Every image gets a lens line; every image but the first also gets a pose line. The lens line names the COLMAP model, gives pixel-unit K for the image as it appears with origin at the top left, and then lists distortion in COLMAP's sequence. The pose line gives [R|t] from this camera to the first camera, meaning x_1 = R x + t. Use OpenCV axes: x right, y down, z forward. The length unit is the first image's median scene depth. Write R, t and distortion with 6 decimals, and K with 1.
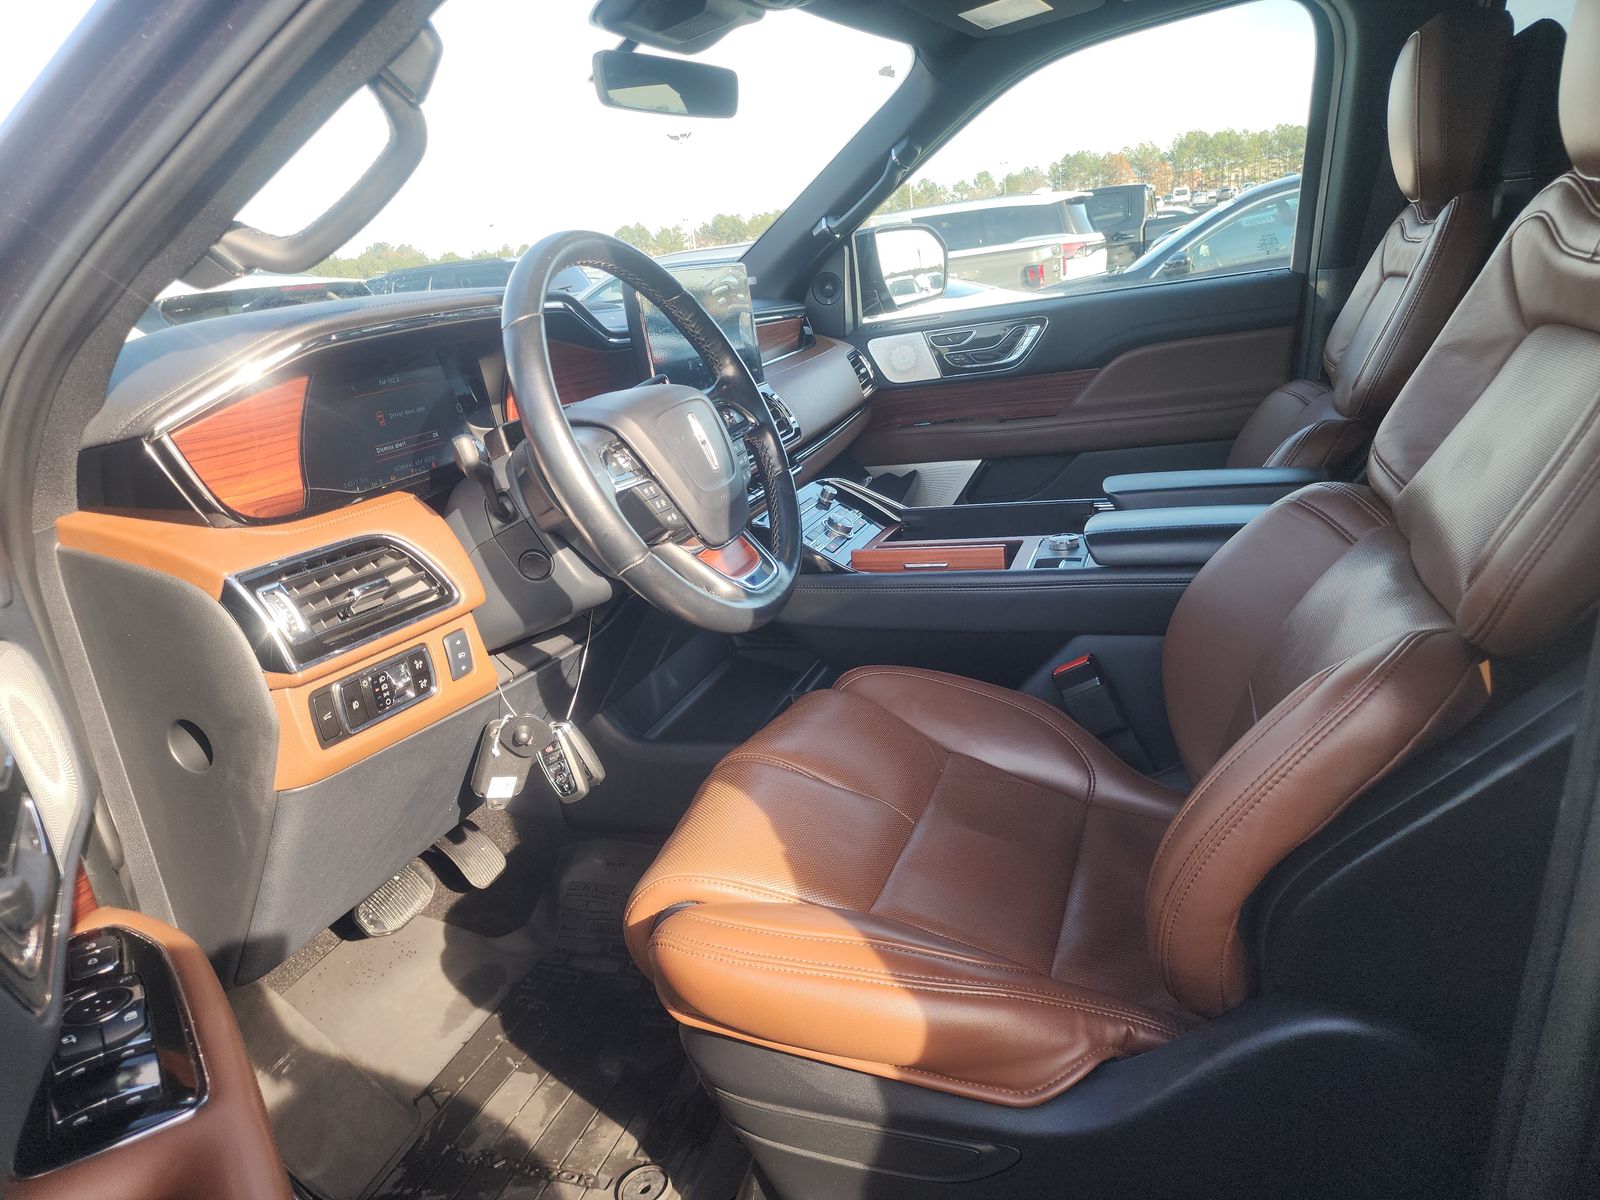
lens RADIAL K [[1075.6, 0, 798.0], [0, 1075.6, 580.1], [0, 0, 1]] dist [0.065802, -0.059716]
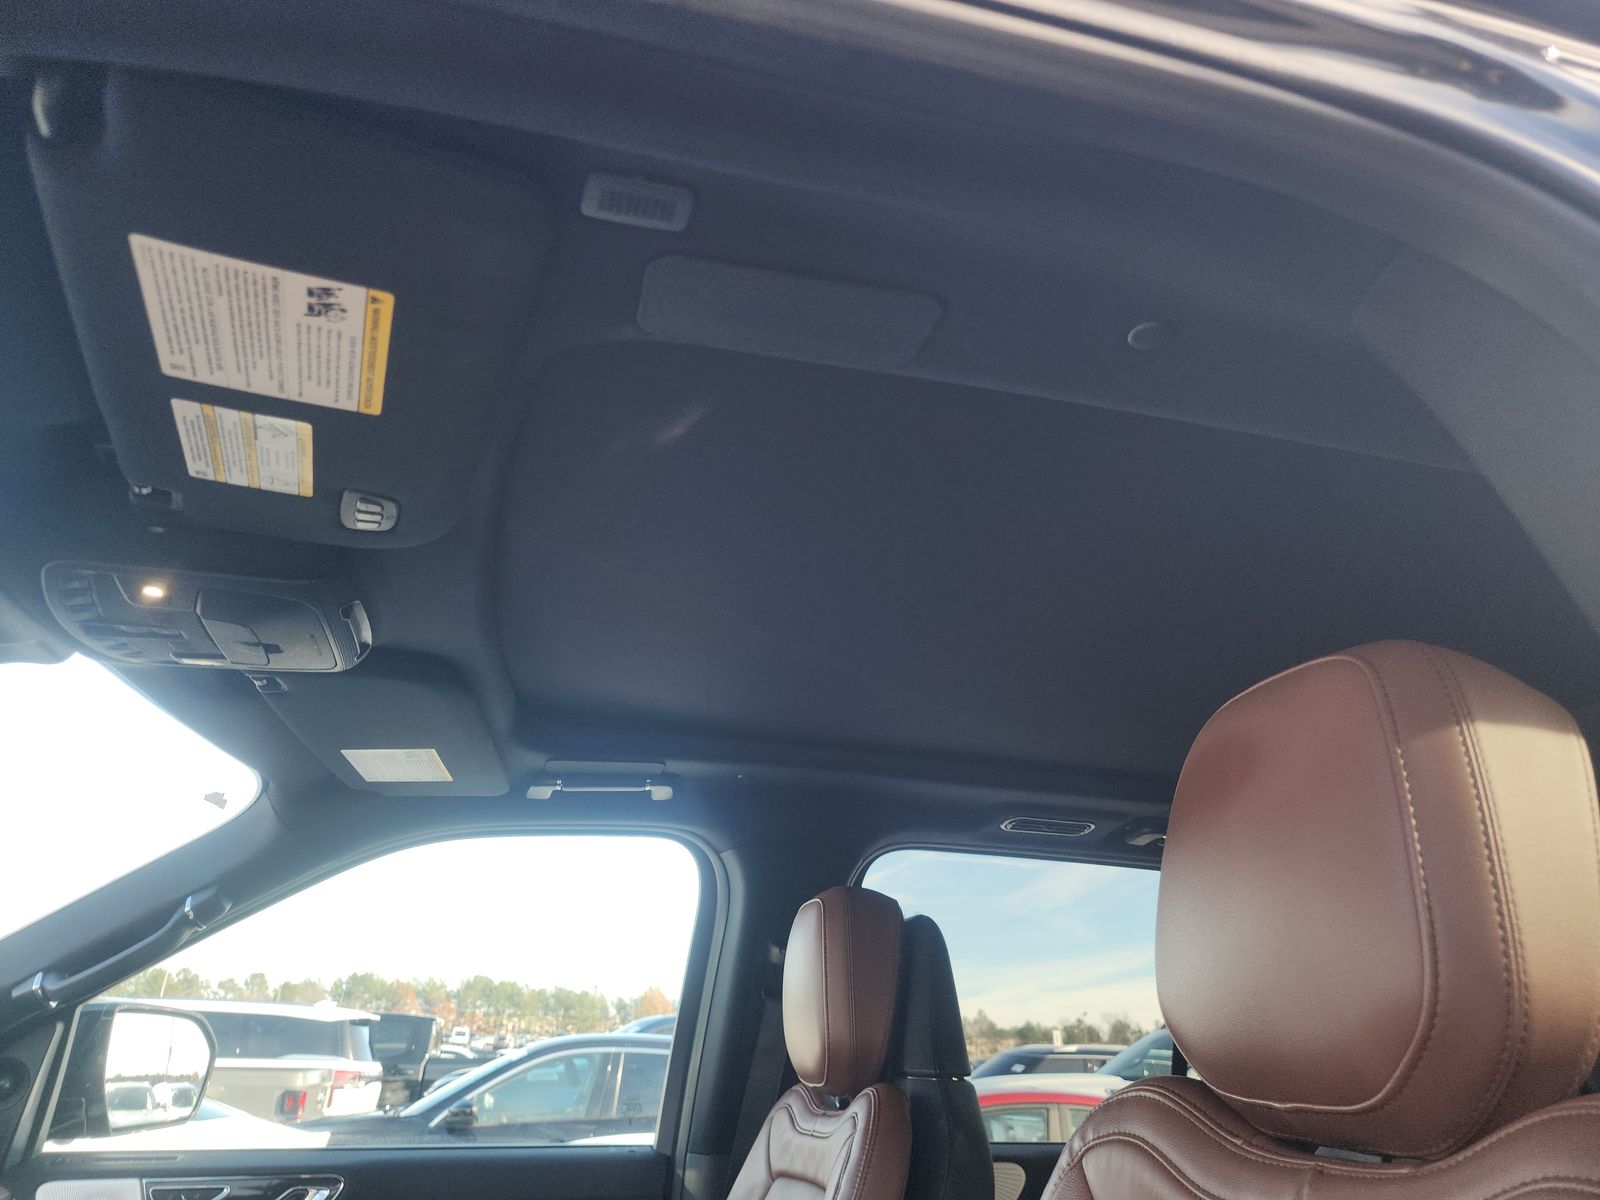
lens RADIAL K [[1075.6, 0, 798.0], [0, 1075.6, 580.1], [0, 0, 1]] dist [0.065802, -0.059716]
pose [[0.813146, 0.362539, 0.455367, 0.006693], [0.034924, 0.750539, -0.659903, -0.045960], [-0.581012, 0.552501, 0.597636, 0.160260]]
